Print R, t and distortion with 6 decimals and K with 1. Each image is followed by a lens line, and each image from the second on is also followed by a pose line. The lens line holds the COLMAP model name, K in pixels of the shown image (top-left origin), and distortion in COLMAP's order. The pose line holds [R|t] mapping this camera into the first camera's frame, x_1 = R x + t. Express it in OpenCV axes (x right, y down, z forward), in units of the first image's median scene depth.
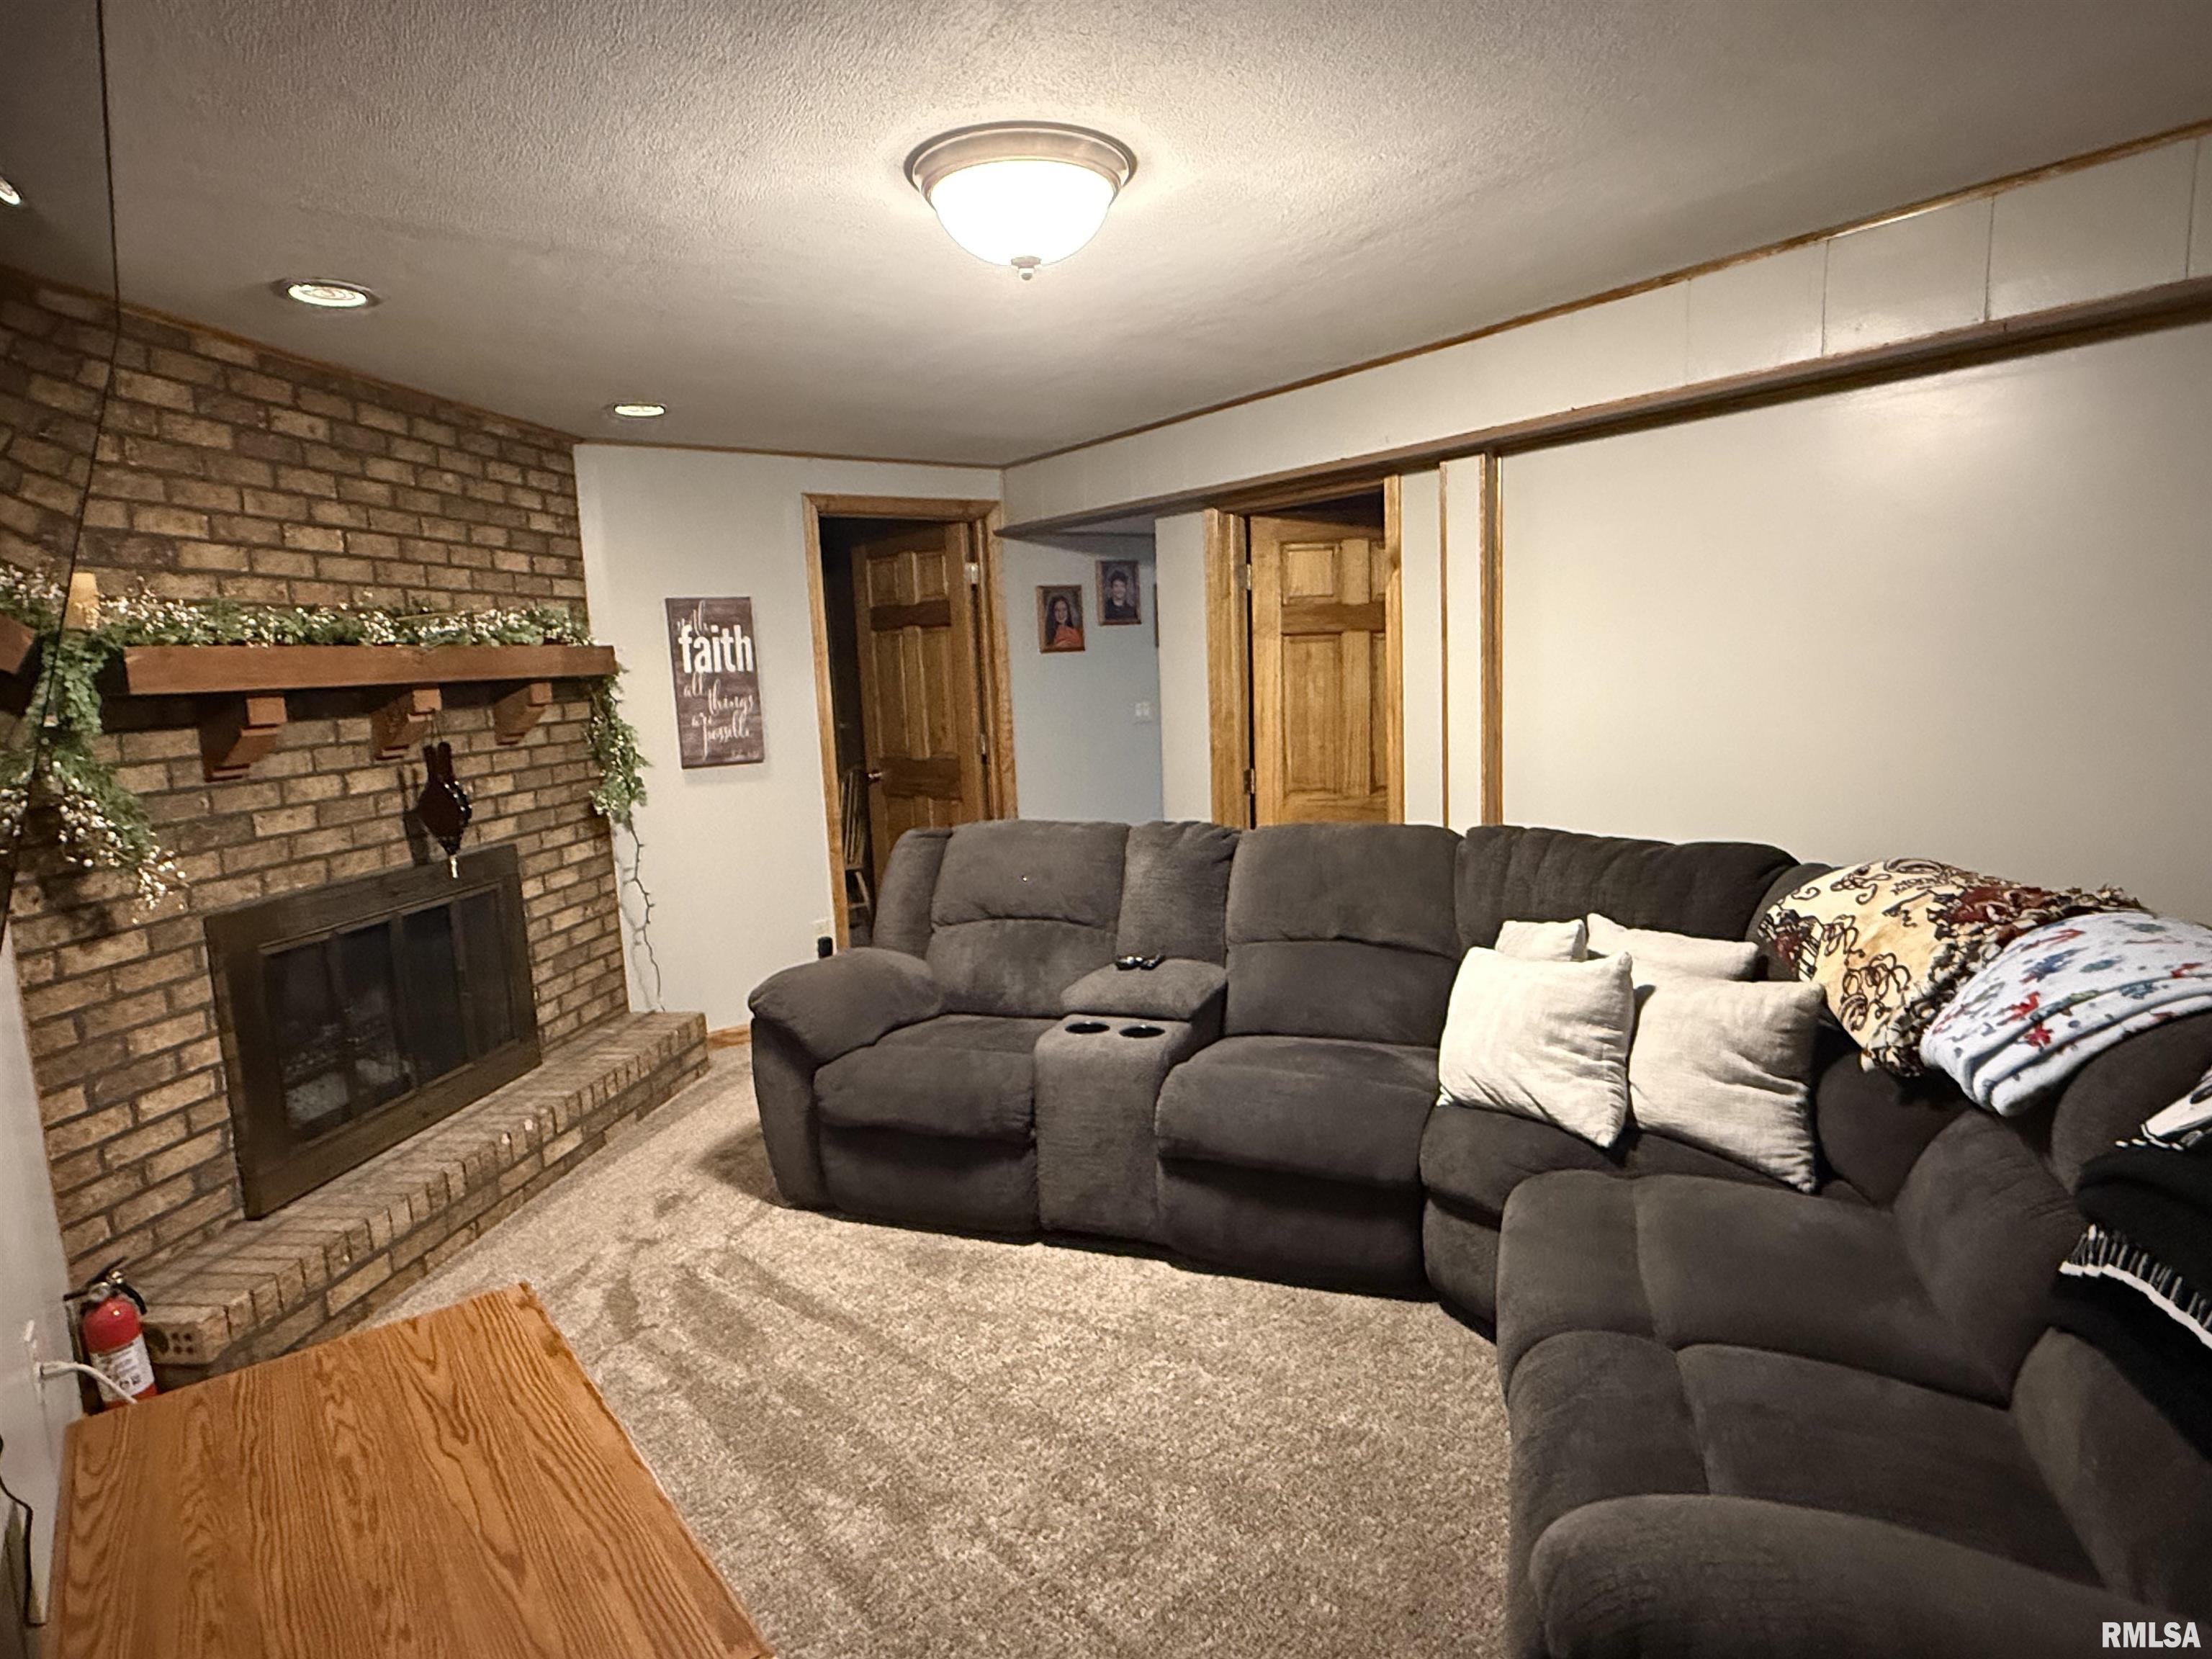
lens RADIAL K [[1245.6, 0, 1103.0], [0, 1245.6, 823.2], [0, 0, 1]] dist [0.000311, -0.000592]
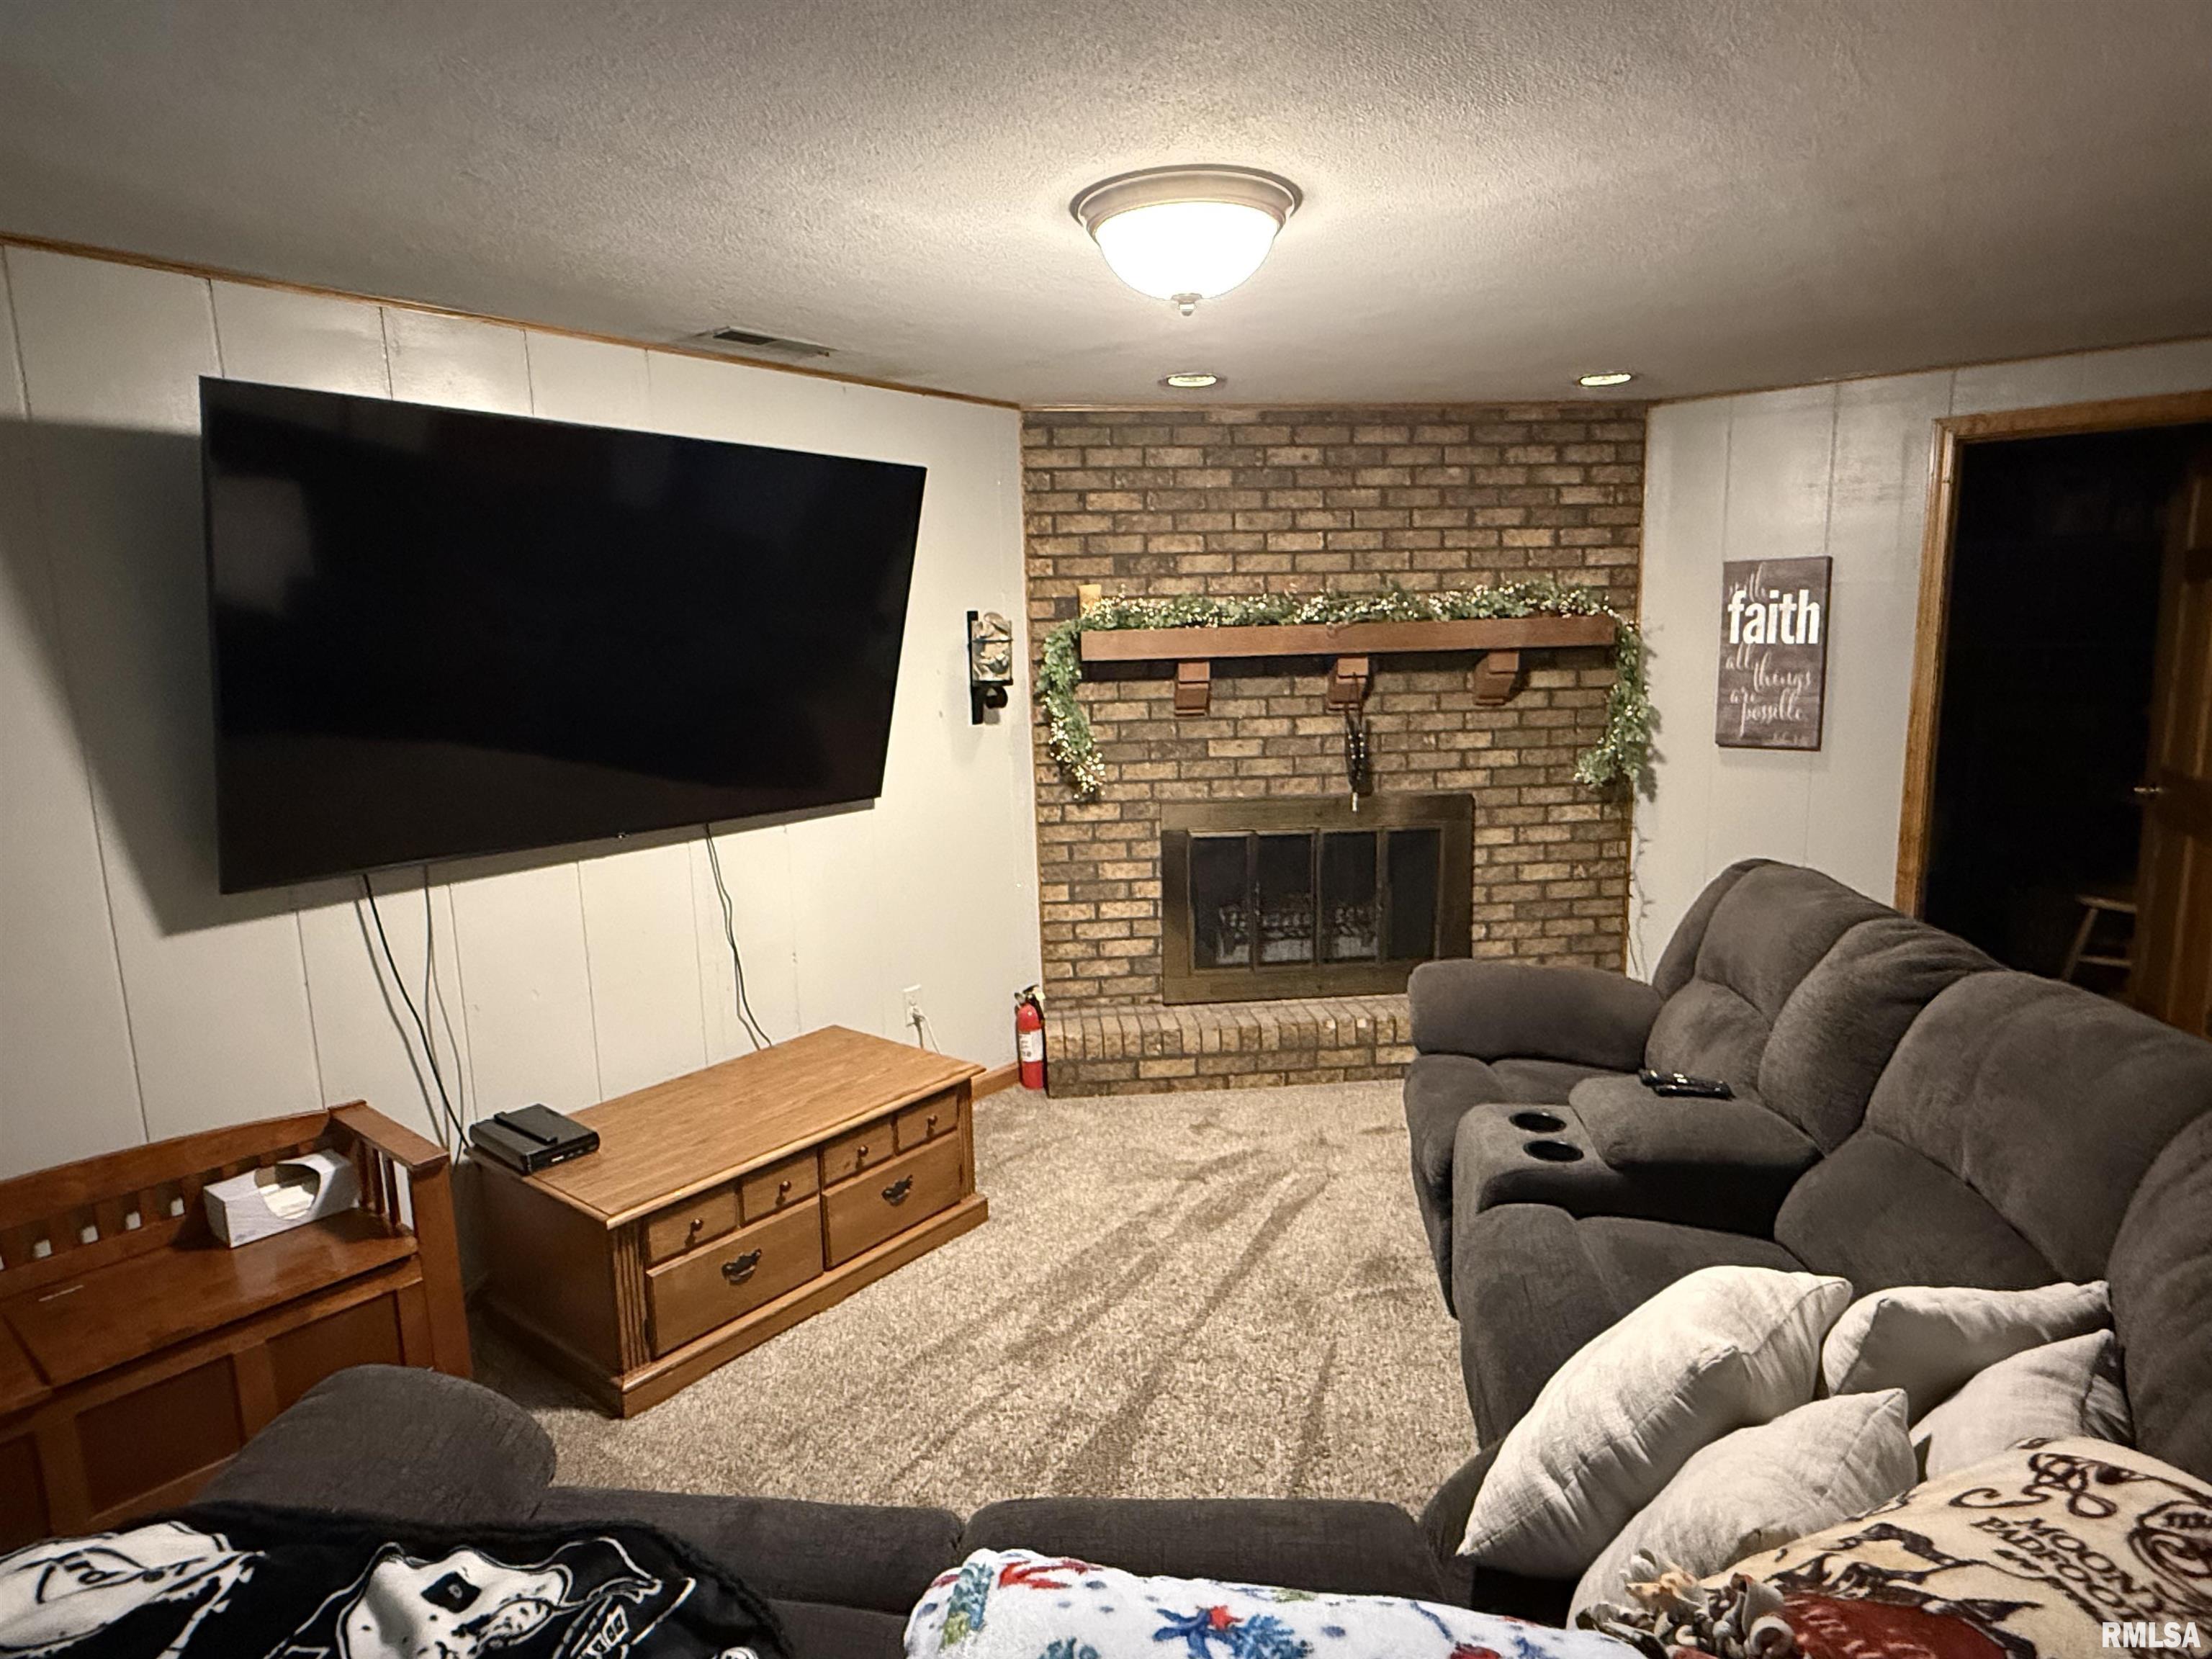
lens RADIAL K [[1244.6, 0, 1106.0], [0, 1244.6, 829.5], [0, 0, 1]] dist [0.001673, -0.000679]
pose [[0.249571, 0.195448, -0.948427, 0.626713], [-0.114303, 0.978518, 0.171571, -0.128694], [0.961587, 0.065589, 0.266550, 0.457476]]
